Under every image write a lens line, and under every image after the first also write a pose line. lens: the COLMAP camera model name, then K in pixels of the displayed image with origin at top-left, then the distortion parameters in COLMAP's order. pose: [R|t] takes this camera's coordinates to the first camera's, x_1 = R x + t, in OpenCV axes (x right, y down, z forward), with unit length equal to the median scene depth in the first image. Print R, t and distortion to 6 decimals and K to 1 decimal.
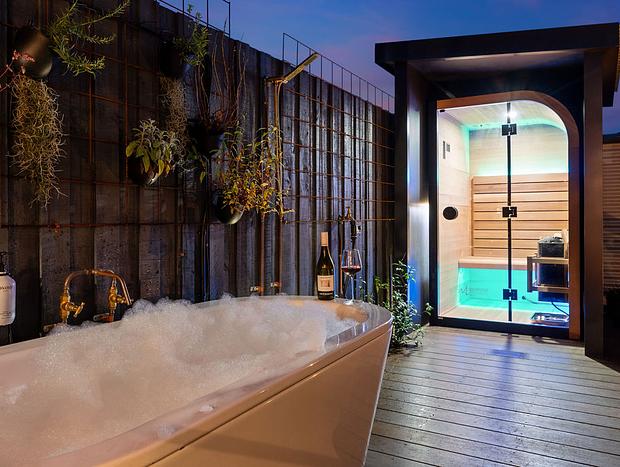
lens RADIAL K [[479.8, 0, 322.6], [0, 479.8, 218.8], [0, 0, 1]] dist [-0.010697, -0.001845]
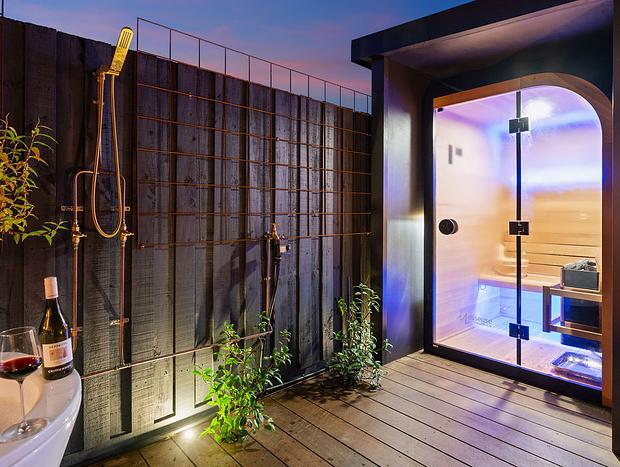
lens RADIAL K [[361.9, 0, 317.5], [0, 361.9, 211.1], [0, 0, 1]] dist [-0.003676, -0.000363]
pose [[0.949009, 0.009891, -0.315093, 0.308137], [-0.012993, 0.999886, -0.007743, -0.039394], [0.314981, 0.011442, 0.949029, 0.378418]]
